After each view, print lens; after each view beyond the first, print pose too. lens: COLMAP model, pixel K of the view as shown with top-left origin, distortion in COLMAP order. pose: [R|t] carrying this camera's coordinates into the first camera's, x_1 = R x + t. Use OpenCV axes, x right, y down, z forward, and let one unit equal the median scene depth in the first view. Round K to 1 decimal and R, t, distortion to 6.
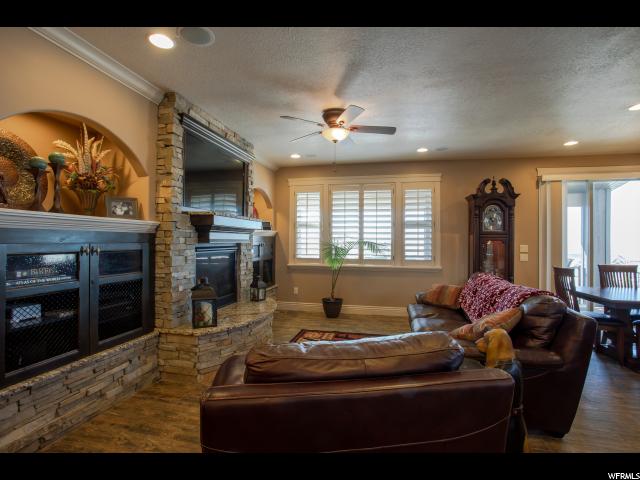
lens RADIAL K [[316.3, 0, 315.9], [0, 316.3, 236.1], [0, 0, 1]] dist [-0.050689, 0.017253]
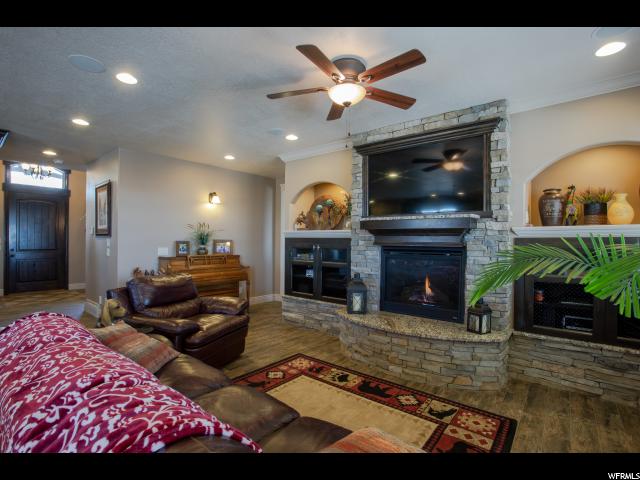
lens RADIAL K [[316.3, 0, 321.9], [0, 316.3, 240.7], [0, 0, 1]] dist [-0.050689, 0.017253]
pose [[-0.425152, -0.009935, -0.905068, 0.496411], [0.000303, 0.999938, -0.011119, 0.011140], [0.905122, -0.005002, -0.425122, 0.851124]]
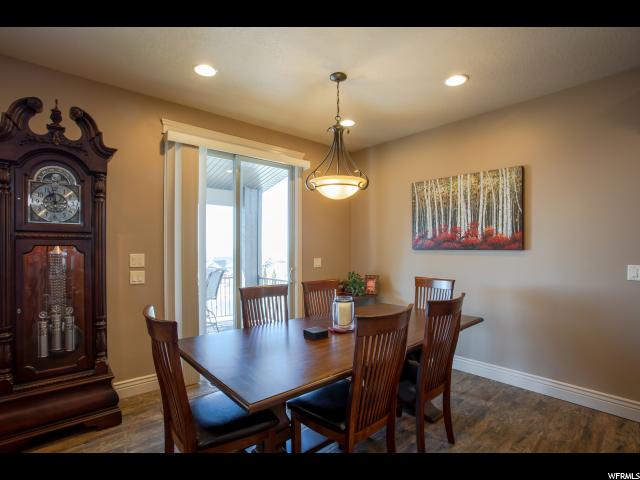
lens RADIAL K [[316.3, 0, 322.4], [0, 316.3, 249.5], [0, 0, 1]] dist [-0.050689, 0.017253]
pose [[0.582931, -0.007674, 0.812485, 0.416397], [-0.010524, 0.999800, 0.016995, 0.008429], [-0.812453, -0.018458, 0.582734, 0.416655]]
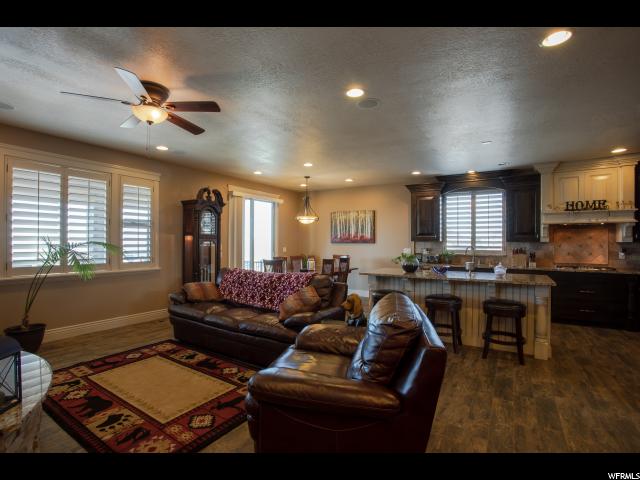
lens RADIAL K [[316.3, 0, 310.3], [0, 316.3, 241.1], [0, 0, 1]] dist [-0.050689, 0.017253]
pose [[0.353675, -0.000151, 0.935368, -0.379341], [-0.015847, 0.999855, 0.006153, 0.000747], [-0.935234, -0.016999, 0.353621, 0.211104]]
